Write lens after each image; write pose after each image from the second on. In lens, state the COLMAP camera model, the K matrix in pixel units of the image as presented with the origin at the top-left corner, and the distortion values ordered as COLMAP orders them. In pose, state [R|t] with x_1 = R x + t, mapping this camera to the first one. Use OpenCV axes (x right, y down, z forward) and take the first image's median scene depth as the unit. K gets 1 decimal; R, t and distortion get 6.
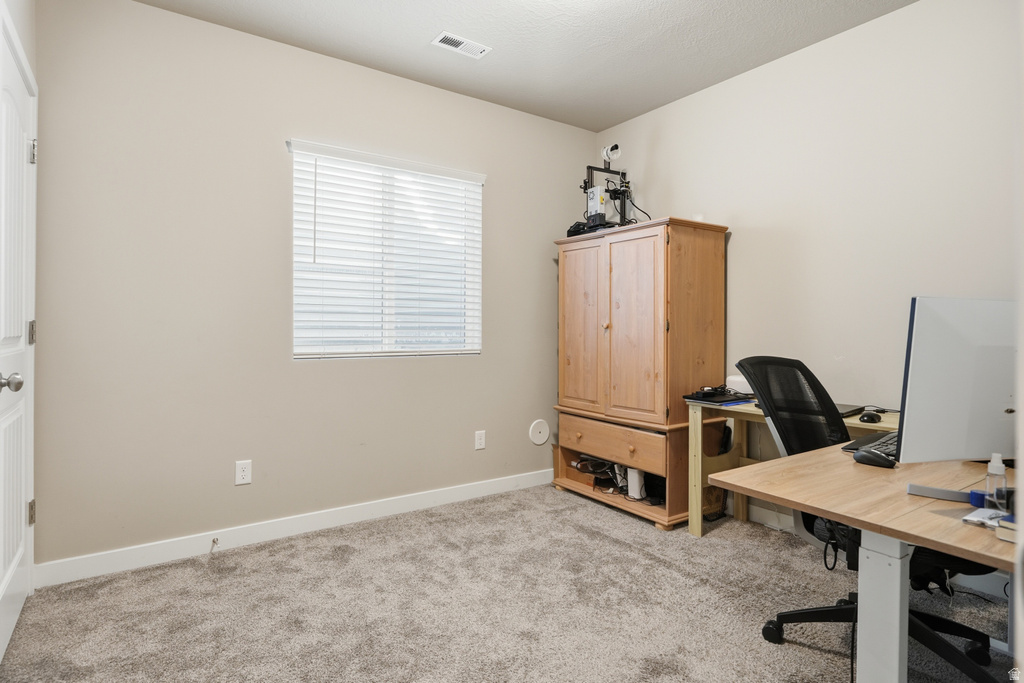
lens RADIAL K [[538.8, 0, 509.5], [0, 538.8, 339.7], [0, 0, 1]] dist [0.000722, 0.000168]
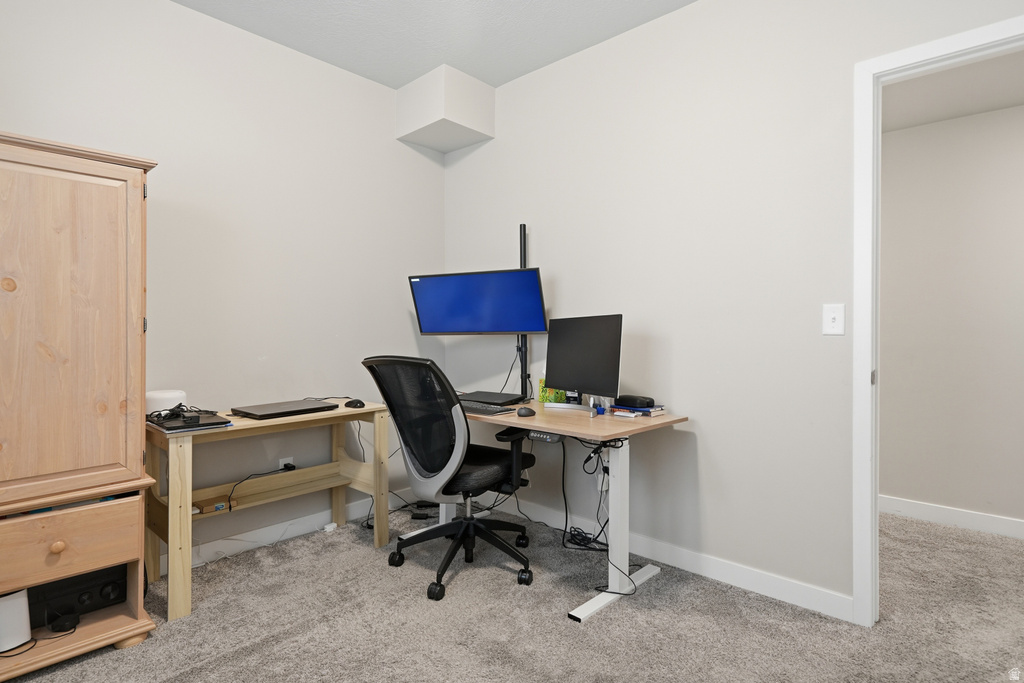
lens RADIAL K [[538.8, 0, 509.8], [0, 538.8, 333.8], [0, 0, 1]] dist [0.000722, 0.000168]
pose [[-0.204452, -0.008218, 0.978842, -0.426540], [0.015136, 0.999819, 0.011555, -0.016573], [-0.978760, 0.017179, -0.204290, 0.679281]]
